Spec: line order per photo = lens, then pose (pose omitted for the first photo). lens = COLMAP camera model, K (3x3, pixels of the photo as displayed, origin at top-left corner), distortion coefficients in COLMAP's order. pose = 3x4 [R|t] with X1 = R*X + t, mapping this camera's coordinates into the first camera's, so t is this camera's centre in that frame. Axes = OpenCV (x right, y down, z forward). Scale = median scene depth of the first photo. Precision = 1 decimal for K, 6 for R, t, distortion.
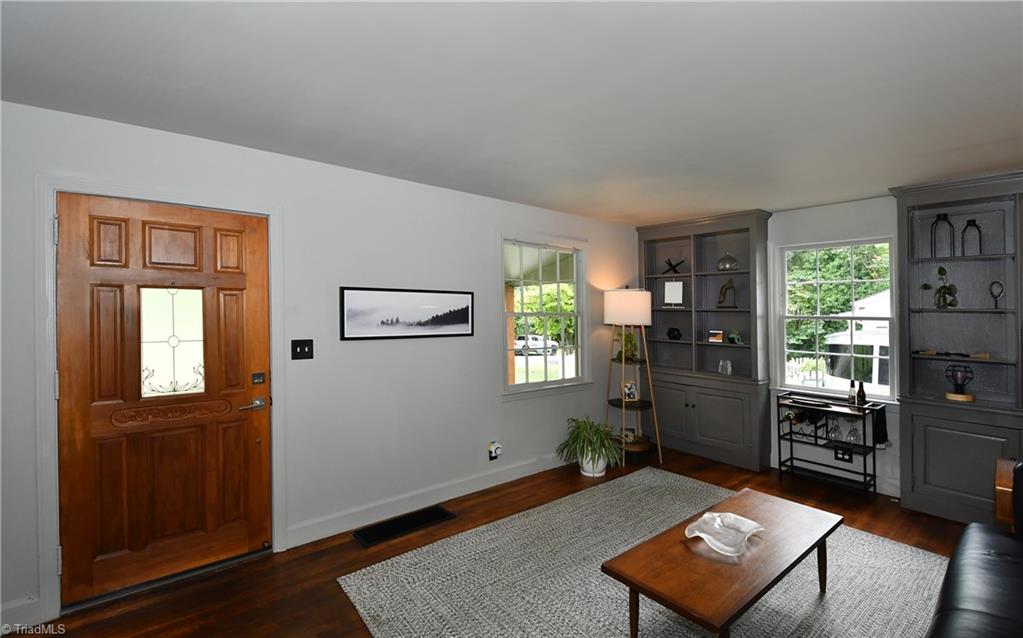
lens RADIAL K [[463.6, 0, 512.0], [0, 463.6, 319.1], [0, 0, 1]] dist [0.001963, 0.000154]
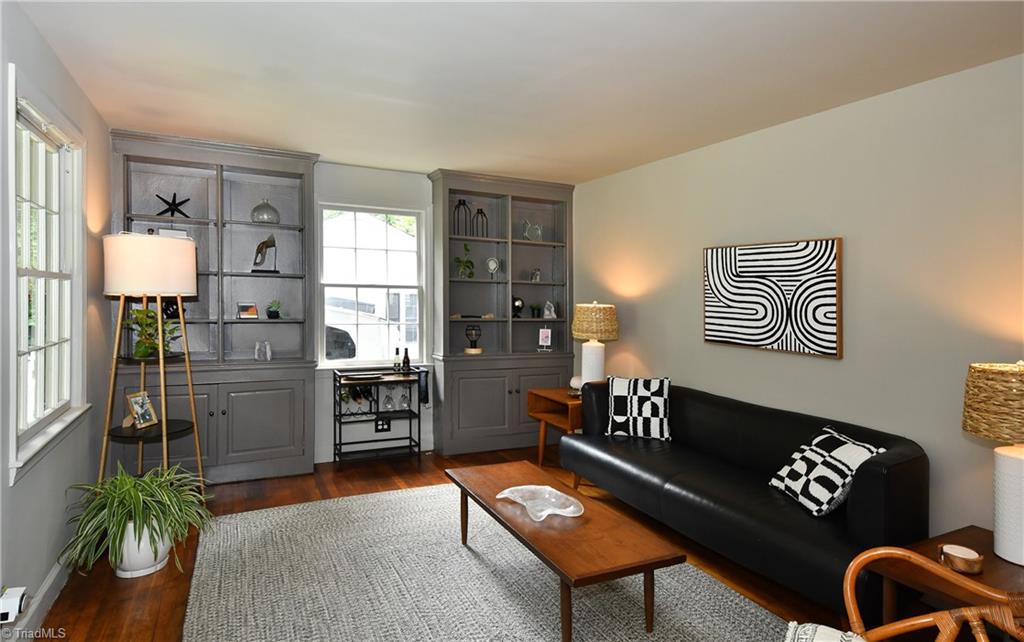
lens RADIAL K [[584.6, 0, 525.8], [0, 584.6, 284.9], [0, 0, 1]] dist [0.006592, 0.000088]
pose [[0.227576, 0.004066, 0.973752, -0.428104], [-0.002980, 0.999990, -0.003479, -0.001895], [-0.973756, -0.002110, 0.227585, 0.423026]]
